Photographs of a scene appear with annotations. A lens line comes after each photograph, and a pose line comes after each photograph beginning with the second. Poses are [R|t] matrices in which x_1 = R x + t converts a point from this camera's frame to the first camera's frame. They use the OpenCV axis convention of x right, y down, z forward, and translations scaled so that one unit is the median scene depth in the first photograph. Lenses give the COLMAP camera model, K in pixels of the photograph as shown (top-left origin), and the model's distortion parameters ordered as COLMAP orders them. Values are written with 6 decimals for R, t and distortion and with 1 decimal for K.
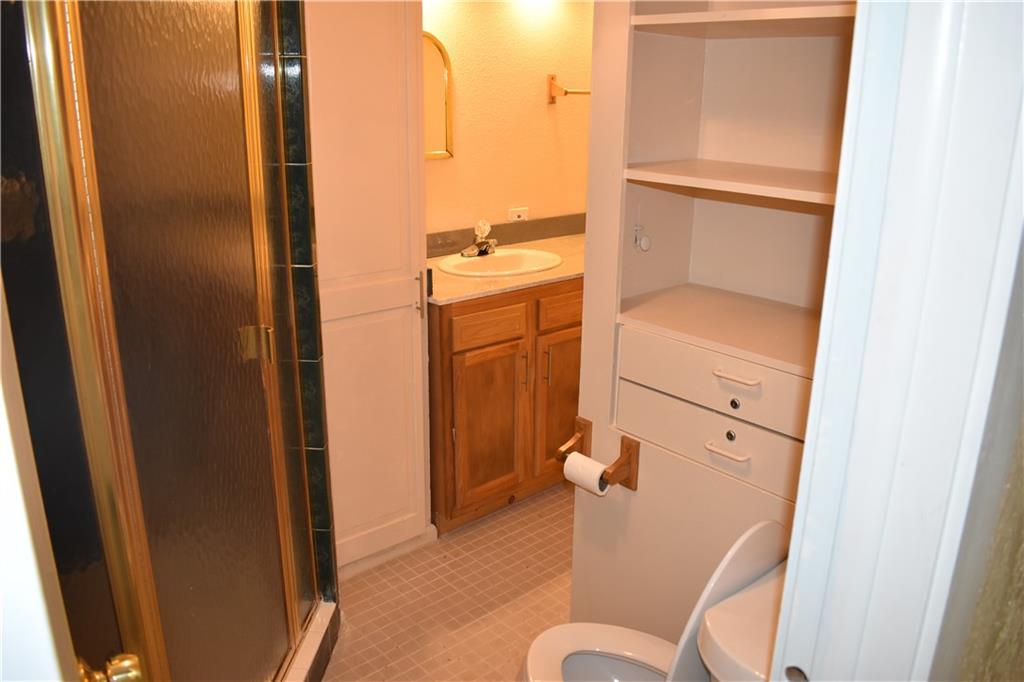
lens RADIAL K [[796.5, 0, 512.0], [0, 796.5, 341.0], [0, 0, 1]] dist [-0.095341, 0.011108]
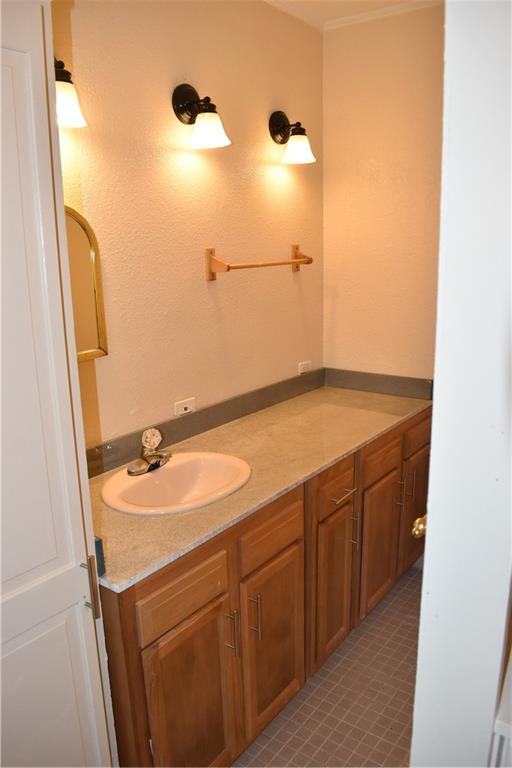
lens RADIAL K [[597.3, 0, 256.0], [0, 597.3, 384.0], [0, 0, 1]] dist [-0.095341, 0.011108]
pose [[0.976594, -0.077281, 0.200730, -0.051855], [0.091170, 0.993973, -0.060878, -0.155222], [-0.194816, 0.077754, 0.977753, 0.380019]]
